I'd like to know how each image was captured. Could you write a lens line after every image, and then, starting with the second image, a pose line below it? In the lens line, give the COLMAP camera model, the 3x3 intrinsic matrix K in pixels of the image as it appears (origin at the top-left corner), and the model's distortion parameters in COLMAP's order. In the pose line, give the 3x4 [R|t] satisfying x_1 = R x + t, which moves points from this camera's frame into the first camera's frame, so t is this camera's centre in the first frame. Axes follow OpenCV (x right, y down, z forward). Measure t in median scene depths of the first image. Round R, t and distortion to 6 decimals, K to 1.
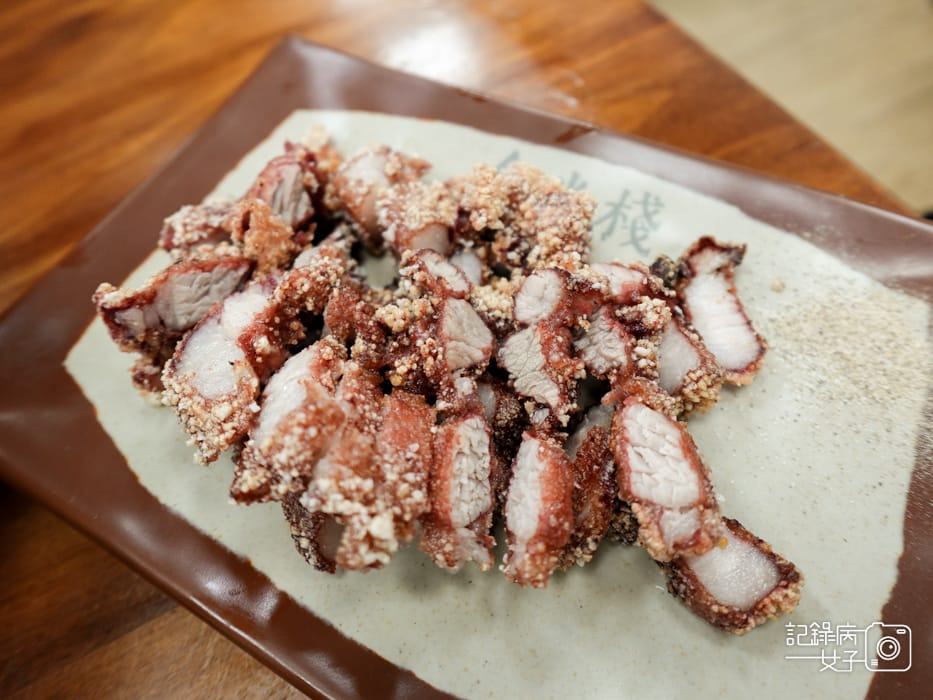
lens RADIAL K [[579.7, 0, 466.5], [0, 579.7, 350.0], [0, 0, 1]] dist [0.000924, -0.000357]
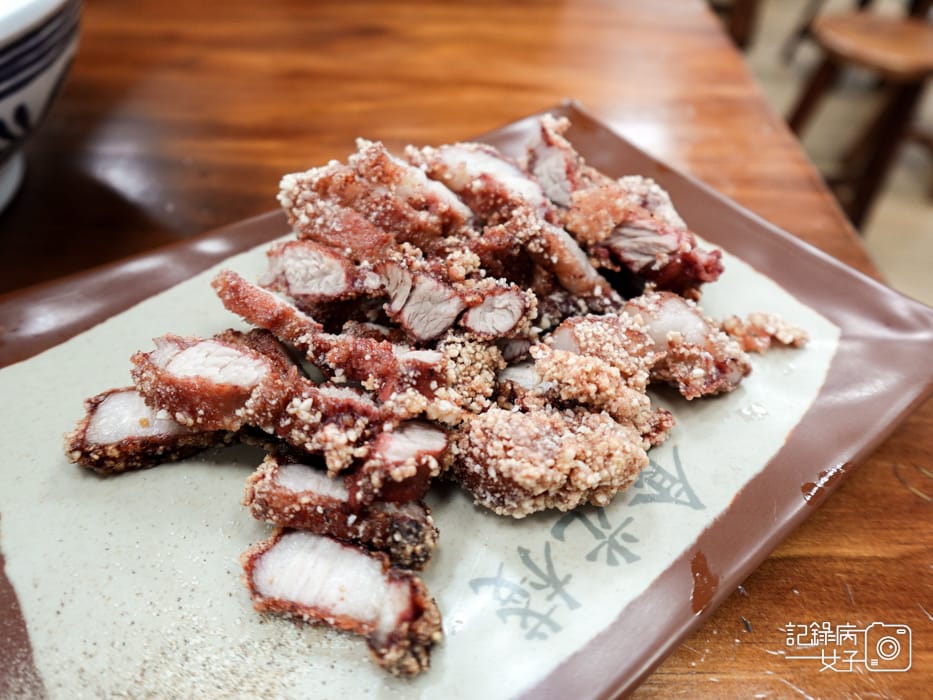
lens RADIAL K [[591.8, 0, 466.5], [0, 591.8, 350.0], [0, 0, 1]] dist [-0.004757, 0.006281]
pose [[-0.411694, 0.722182, -0.555843, 0.559714], [-0.798280, 0.008442, 0.602228, -0.664506], [0.439611, 0.691652, 0.573027, 0.407764]]
